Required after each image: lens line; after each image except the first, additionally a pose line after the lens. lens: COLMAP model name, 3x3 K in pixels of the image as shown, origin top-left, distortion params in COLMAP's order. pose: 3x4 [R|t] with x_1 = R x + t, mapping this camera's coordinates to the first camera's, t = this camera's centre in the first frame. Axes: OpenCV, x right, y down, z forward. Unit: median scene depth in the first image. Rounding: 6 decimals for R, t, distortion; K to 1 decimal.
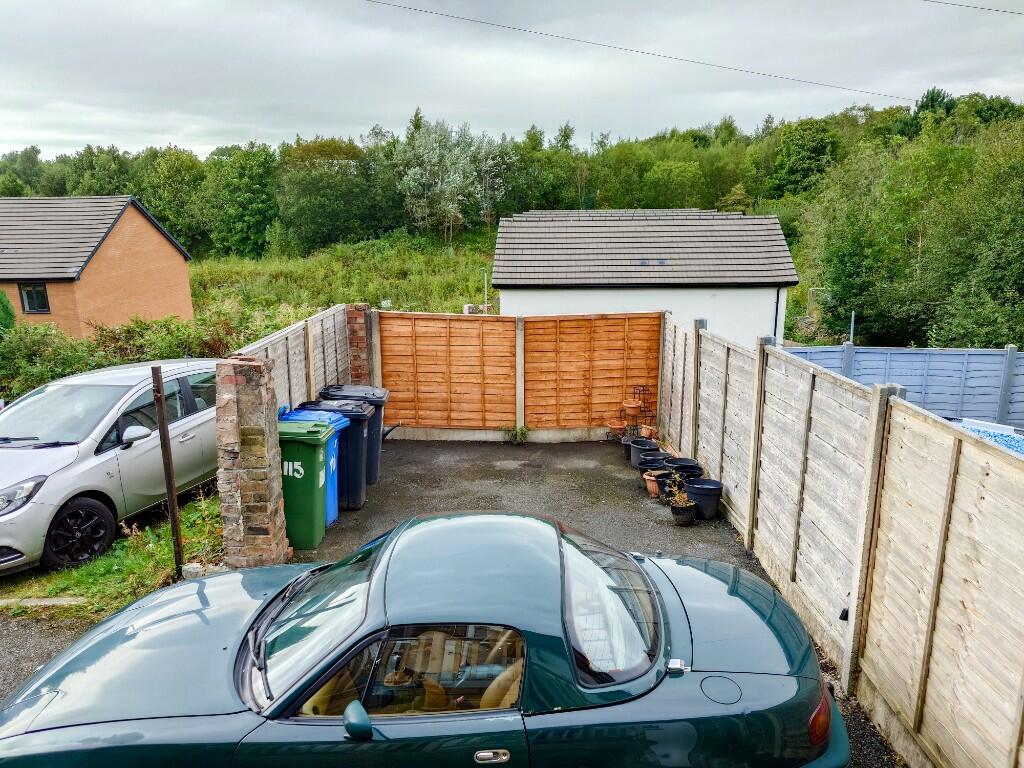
lens RADIAL K [[729.9, 0, 515.8], [0, 729.9, 377.8], [0, 0, 1]] dist [-0.013489, -0.003985]
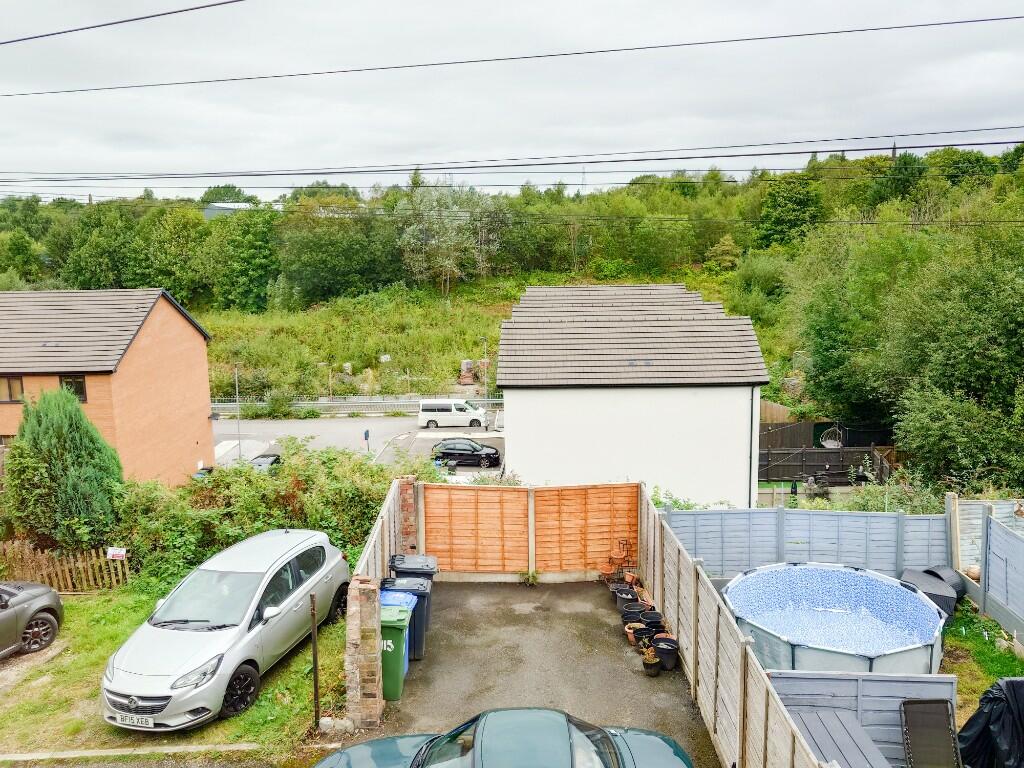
lens RADIAL K [[729.9, 0, 514.6], [0, 729.9, 333.3], [0, 0, 1]] dist [-0.013489, -0.003985]
pose [[0.999961, -0.007387, 0.004890, -0.018288], [0.007929, 0.992471, -0.122222, -0.126830], [-0.003950, 0.122256, 0.992491, -0.217450]]
